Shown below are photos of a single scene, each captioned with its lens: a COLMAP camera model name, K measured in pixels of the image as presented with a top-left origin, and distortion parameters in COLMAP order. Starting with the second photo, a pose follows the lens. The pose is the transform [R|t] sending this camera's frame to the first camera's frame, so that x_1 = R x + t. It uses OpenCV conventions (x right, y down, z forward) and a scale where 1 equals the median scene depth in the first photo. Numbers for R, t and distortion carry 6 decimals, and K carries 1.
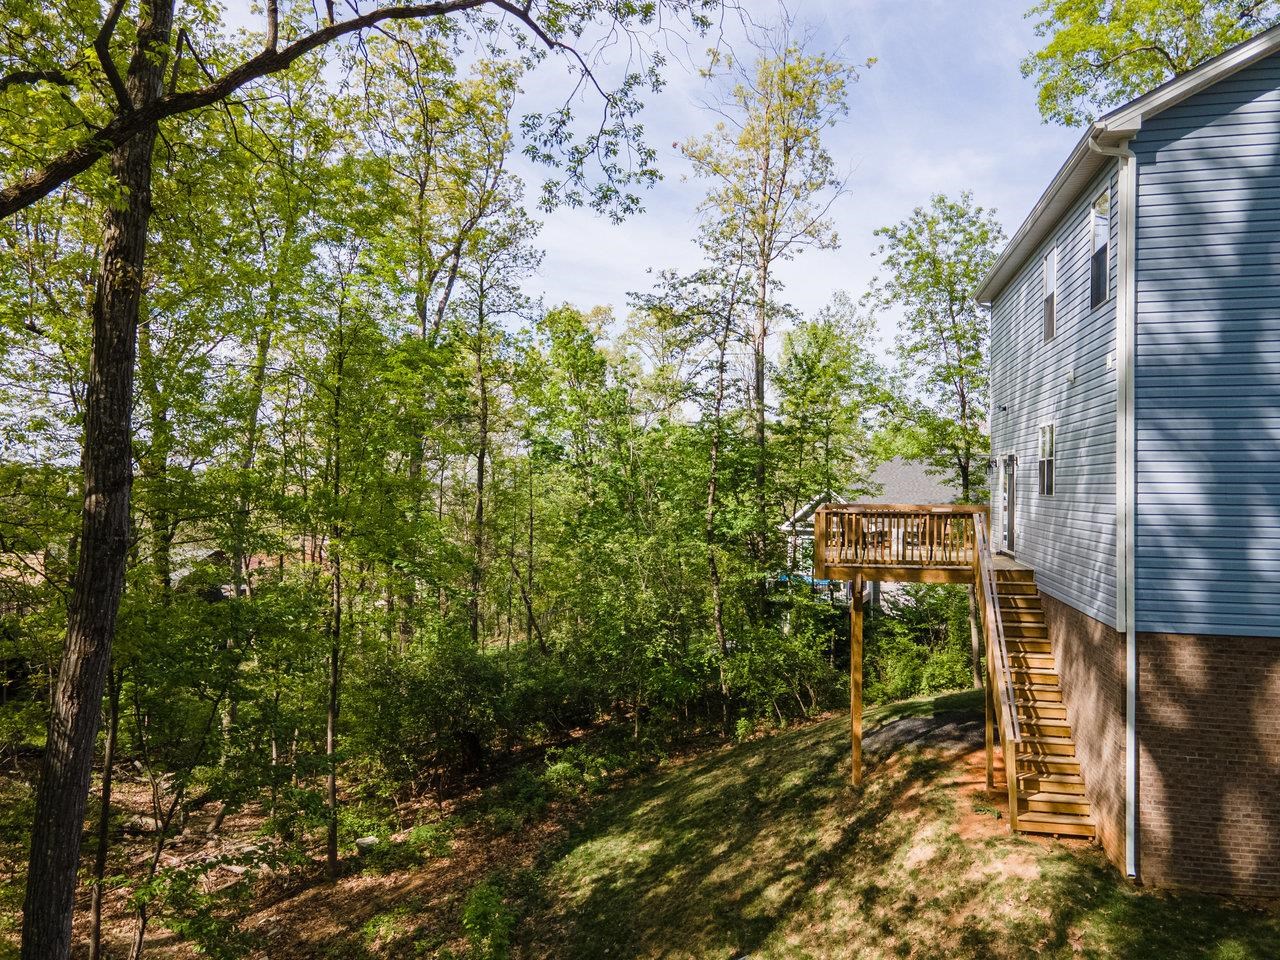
lens RADIAL K [[908.0, 0, 640.0], [0, 908.0, 480.0], [0, 0, 1]] dist [-0.000823, -0.000604]
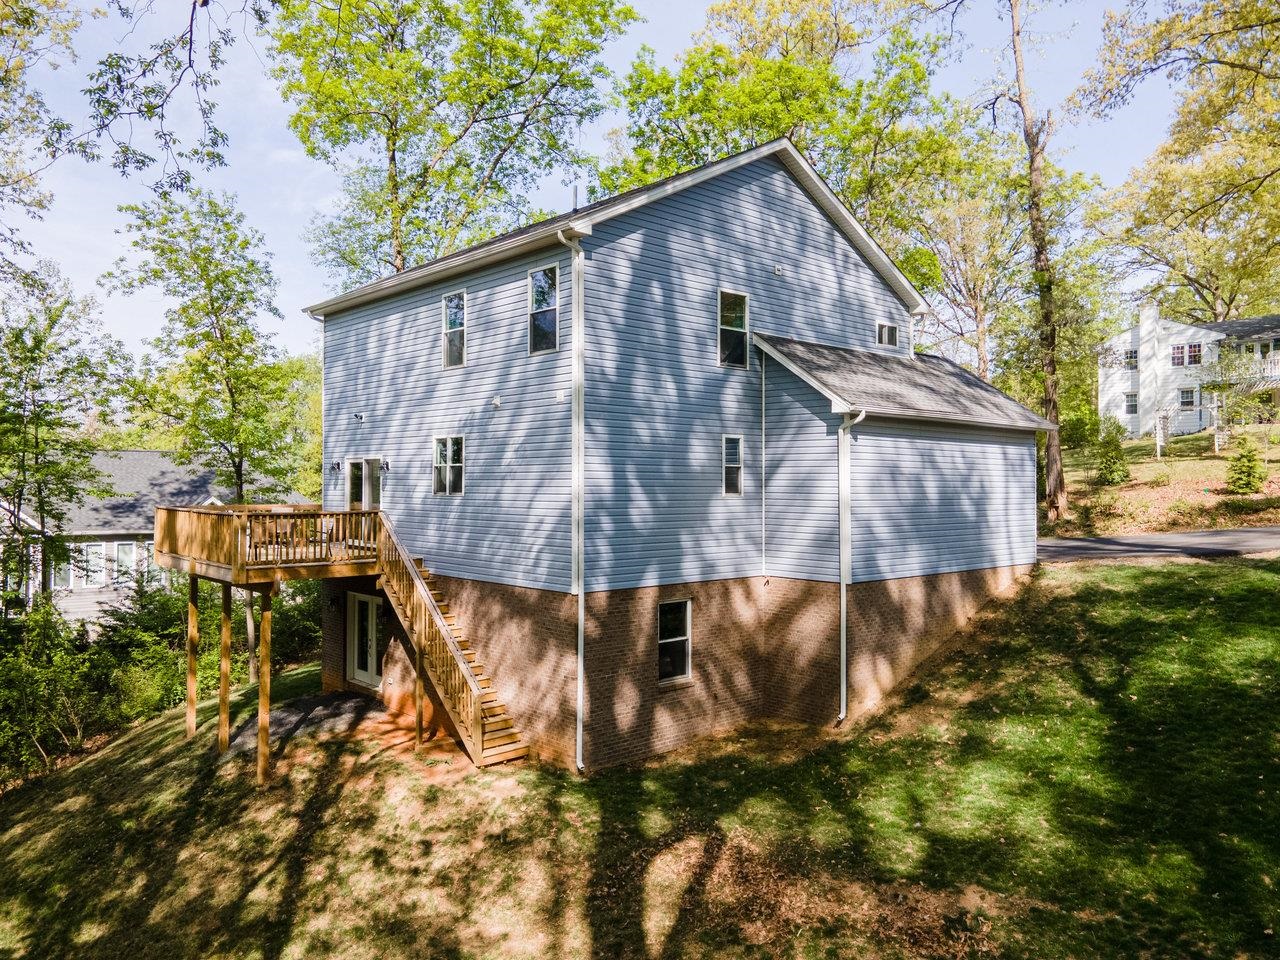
lens RADIAL K [[941.6, 0, 610.9], [0, 941.6, 487.5], [0, 0, 1]] dist [0.002083, 0.001119]
pose [[0.586358, -0.004274, 0.810041, -0.466346], [-0.004717, 0.999951, 0.008691, -0.004178], [-0.810038, -0.008917, 0.586309, 0.084820]]
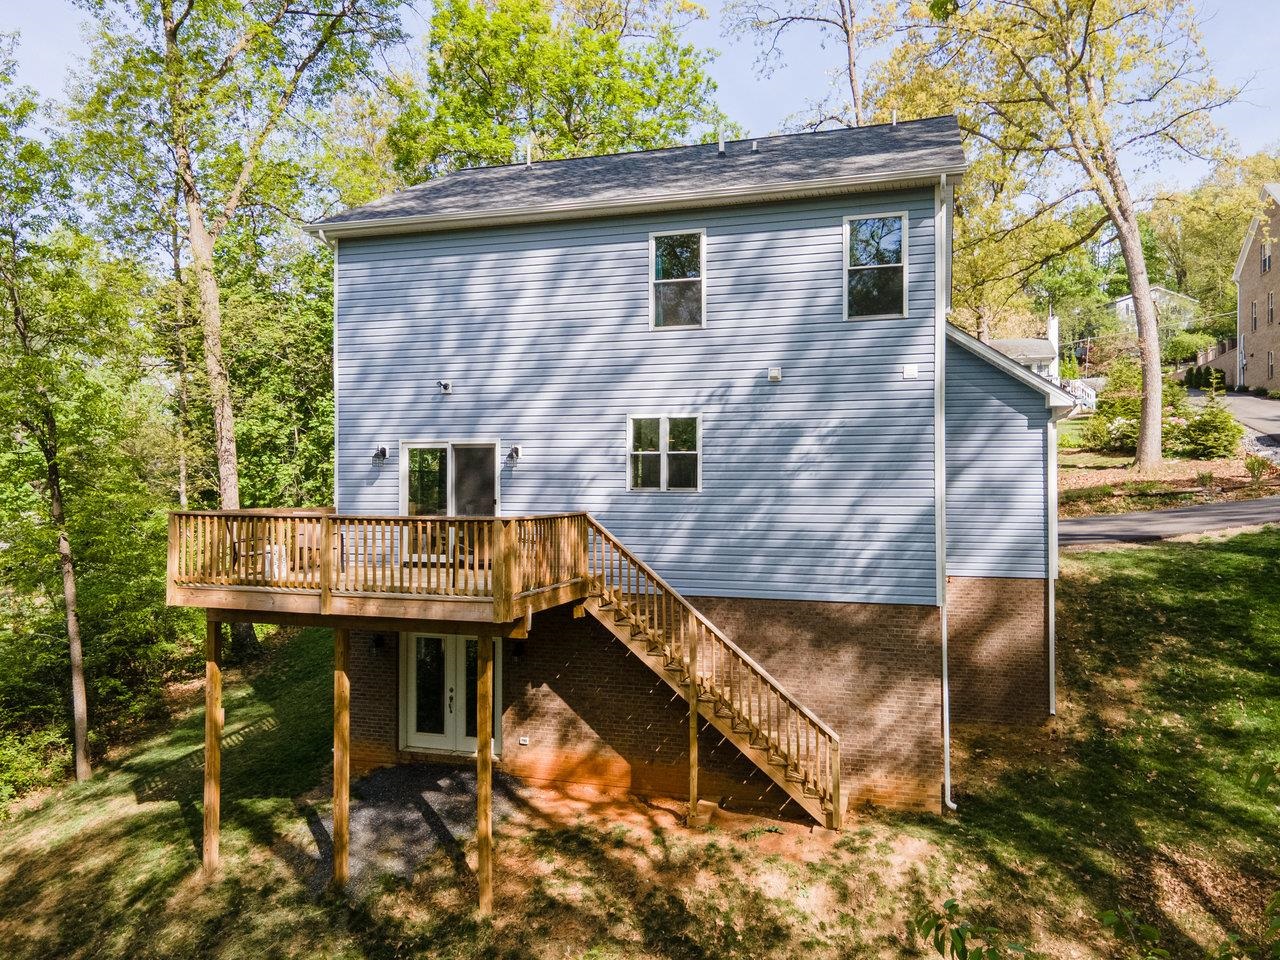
lens RADIAL K [[908.0, 0, 640.0], [0, 908.0, 480.0], [0, 0, 1]] dist [-0.000823, -0.000604]
pose [[0.109711, 0.004701, 0.993952, -0.520637], [-0.006531, 0.999971, -0.004009, 0.011028], [-0.993942, -0.006052, 0.109738, 0.968178]]
